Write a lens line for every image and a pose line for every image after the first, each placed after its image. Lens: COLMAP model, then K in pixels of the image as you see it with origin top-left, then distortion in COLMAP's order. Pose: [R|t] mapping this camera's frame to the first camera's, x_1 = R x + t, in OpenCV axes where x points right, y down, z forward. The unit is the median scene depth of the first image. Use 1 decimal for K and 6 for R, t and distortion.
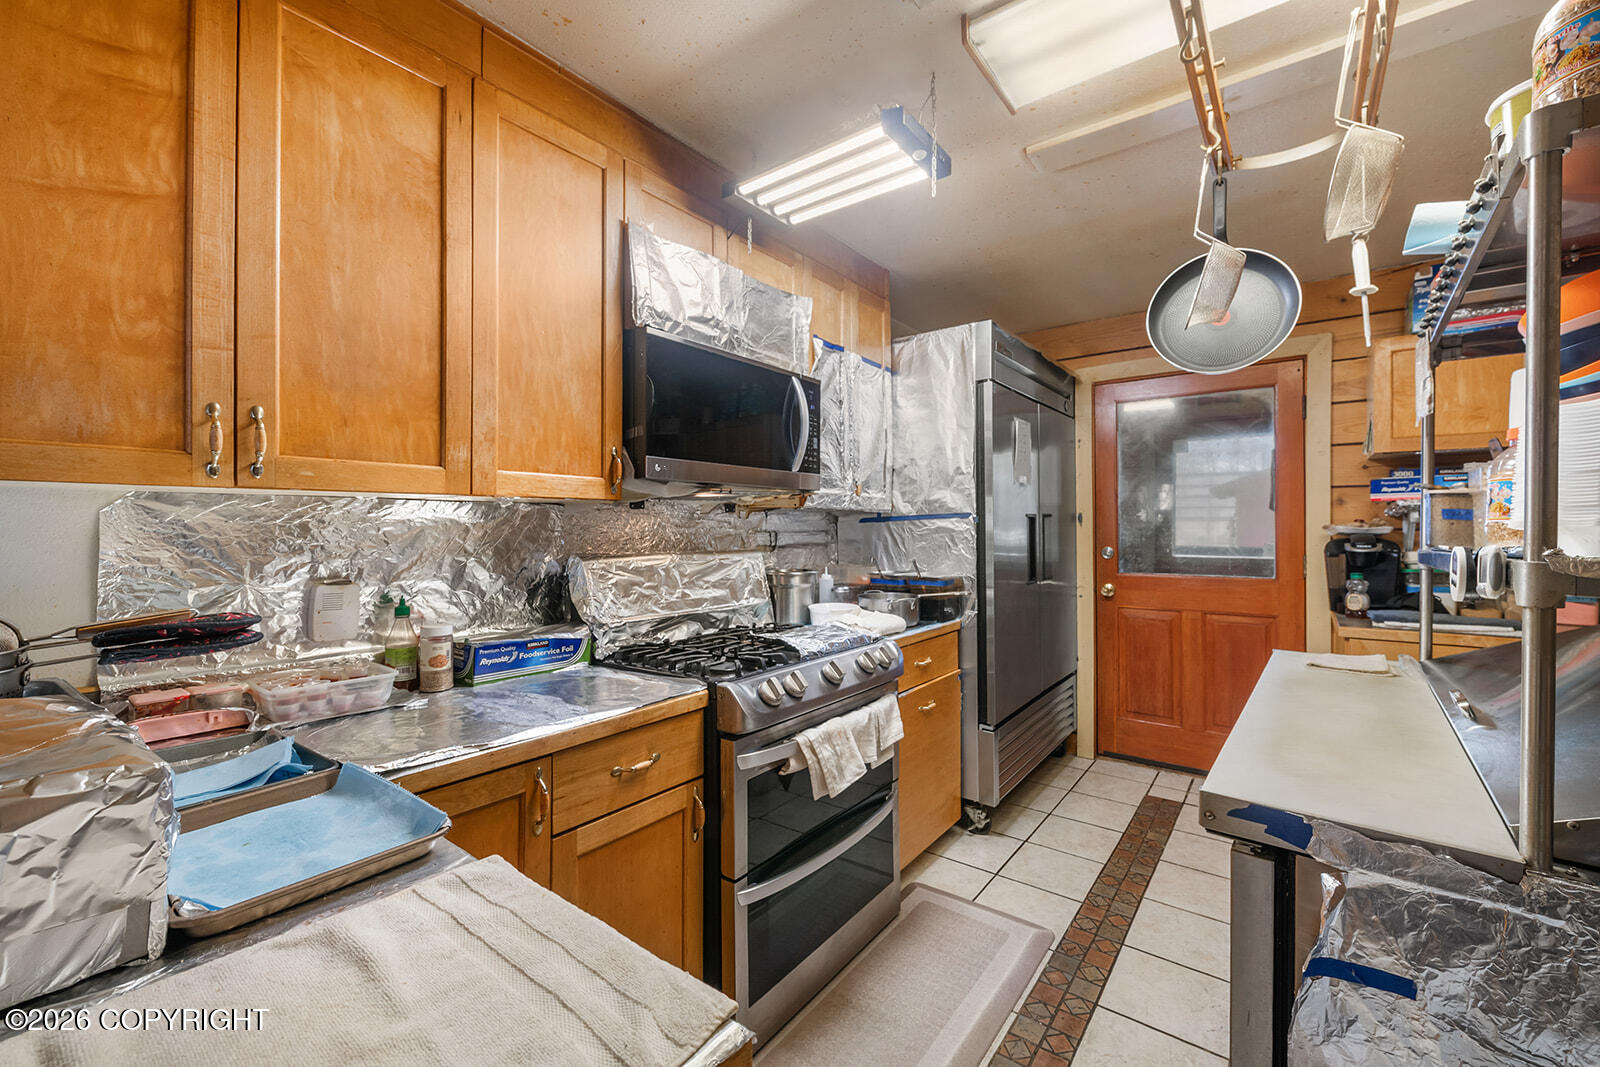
lens RADIAL K [[640.2, 0, 825.9], [0, 640.2, 509.1], [0, 0, 1]] dist [-0.000210, -0.000374]
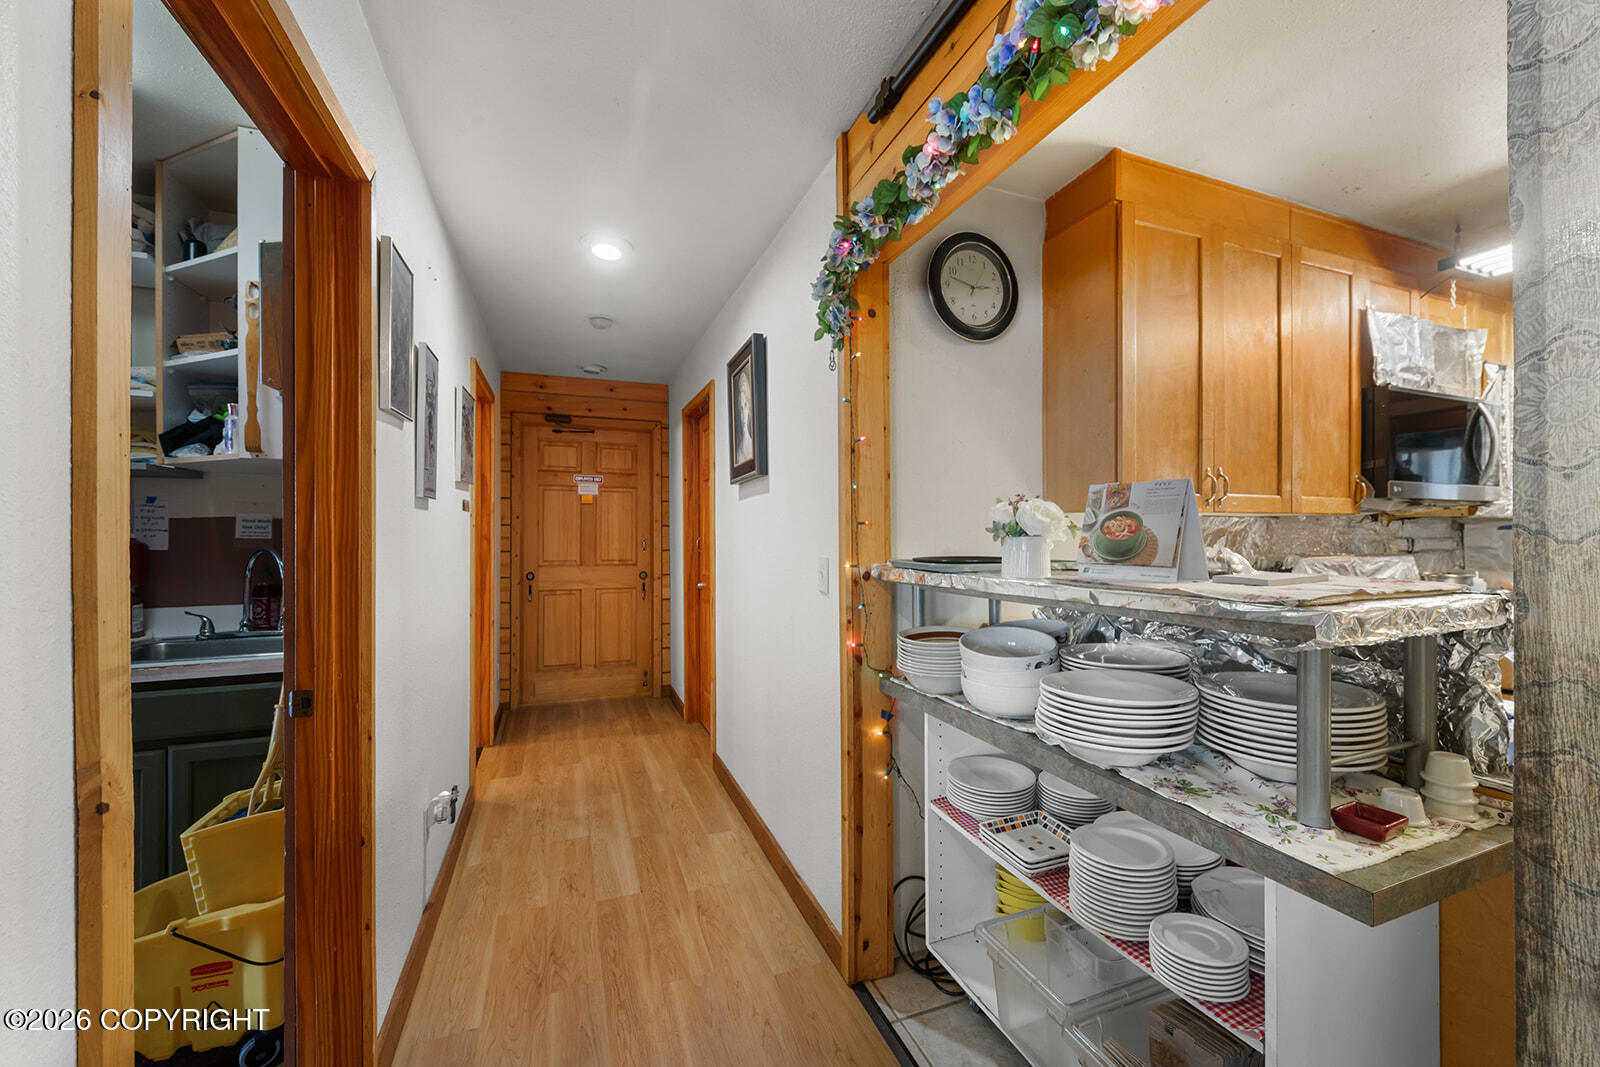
lens RADIAL K [[640.2, 0, 825.9], [0, 640.2, 509.1], [0, 0, 1]] dist [-0.000210, -0.000374]
pose [[0.852231, -0.009417, -0.523080, -0.505563], [0.007828, 0.999956, -0.005247, -0.023829], [0.523106, 0.000377, 0.852267, -0.656026]]
